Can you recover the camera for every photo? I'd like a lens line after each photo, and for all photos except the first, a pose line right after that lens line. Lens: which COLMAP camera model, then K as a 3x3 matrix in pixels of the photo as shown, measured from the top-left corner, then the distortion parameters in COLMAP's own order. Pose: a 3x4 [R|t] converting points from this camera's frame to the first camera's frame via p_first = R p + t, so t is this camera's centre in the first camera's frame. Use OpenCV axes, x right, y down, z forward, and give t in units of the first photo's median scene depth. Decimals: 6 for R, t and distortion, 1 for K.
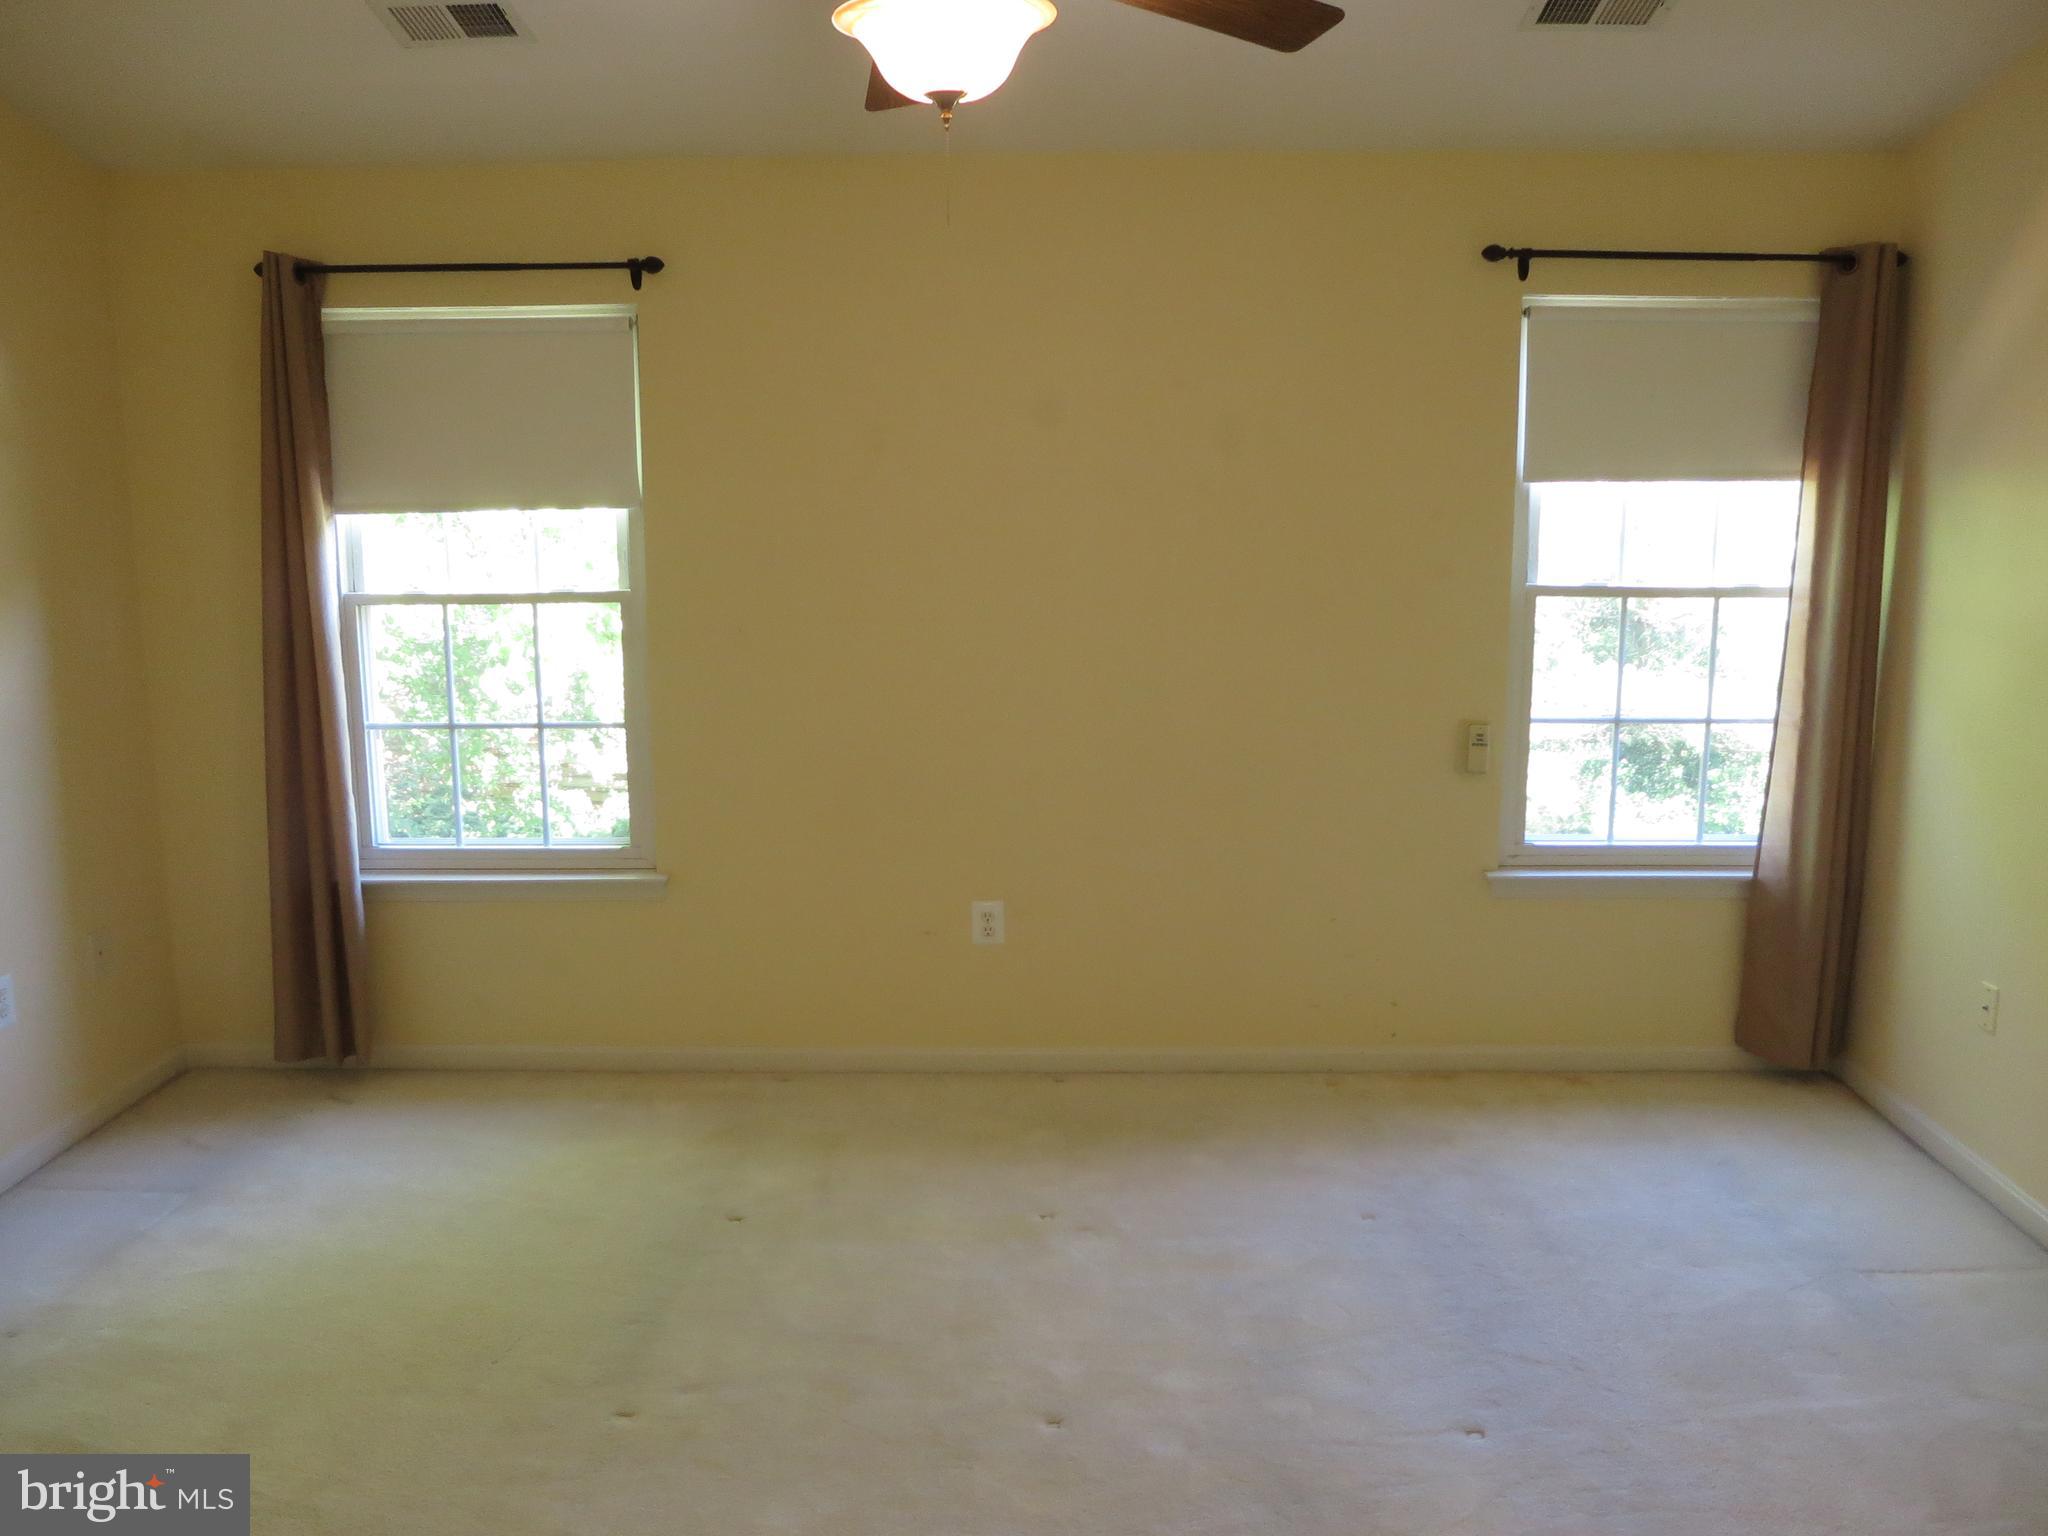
lens RADIAL K [[1689.1, 0, 1024.0], [0, 1689.1, 768.0], [0, 0, 1]] dist [-0.059100, 0.015672]
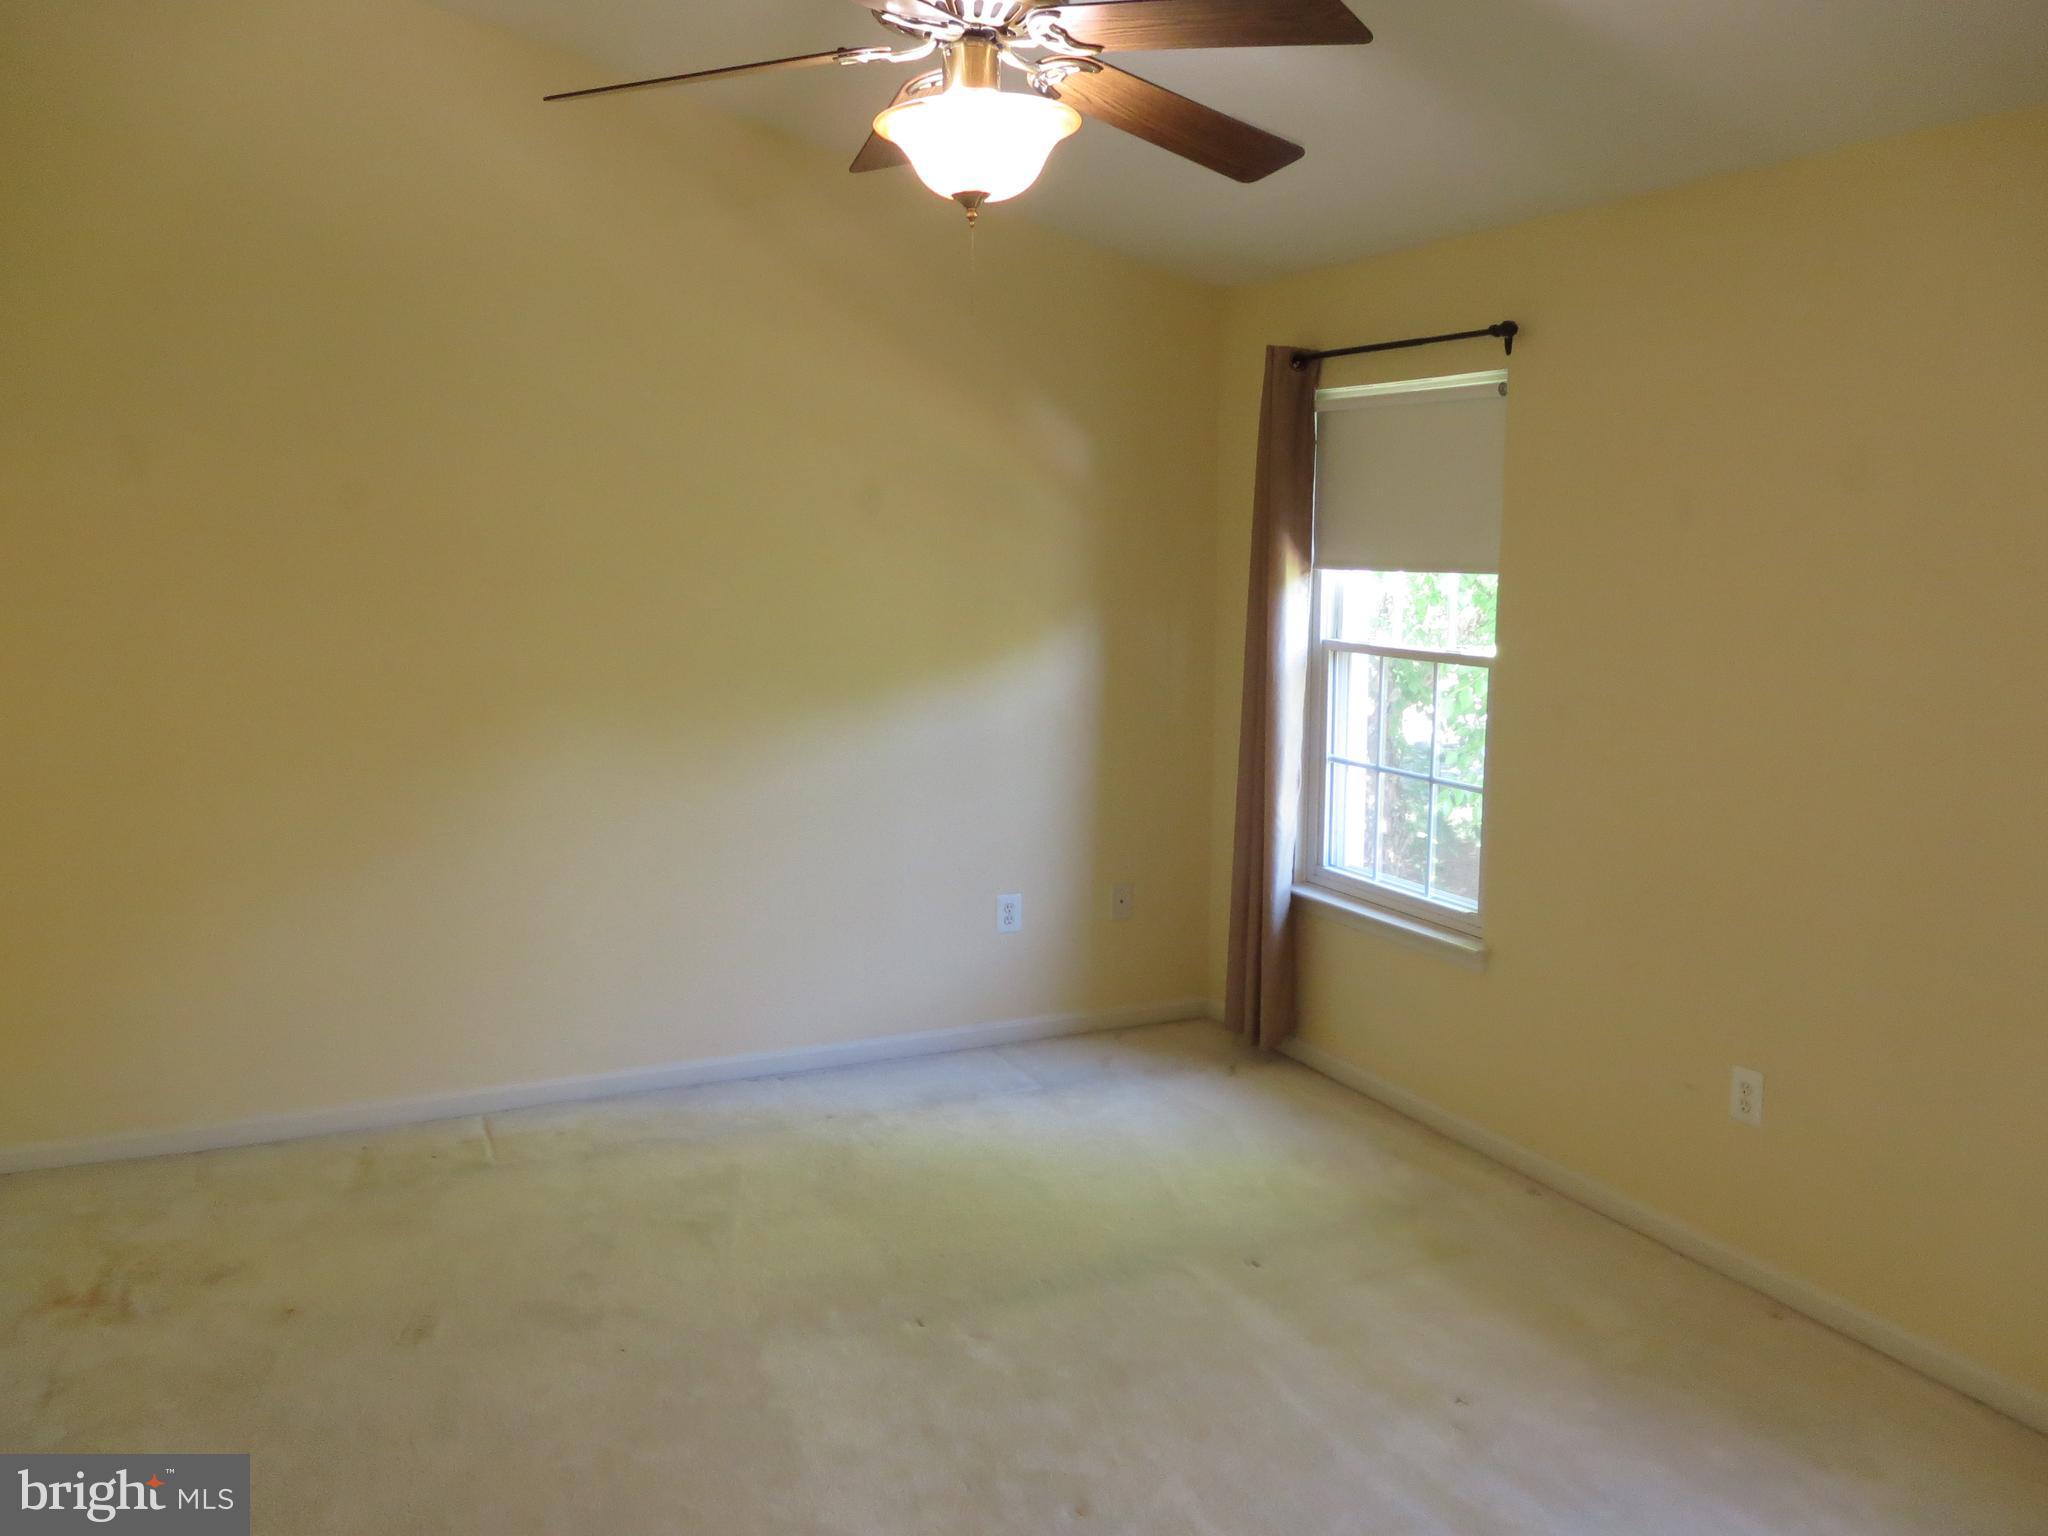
lens RADIAL K [[1683.3, 0, 1024.7], [0, 1683.3, 778.6], [0, 0, 1]] dist [-0.063539, -0.004875]
pose [[0.442612, 0.140580, -0.885625, 0.536521], [-0.162700, 0.983832, 0.074856, -0.065491], [0.881829, 0.110959, 0.458329, 0.319852]]
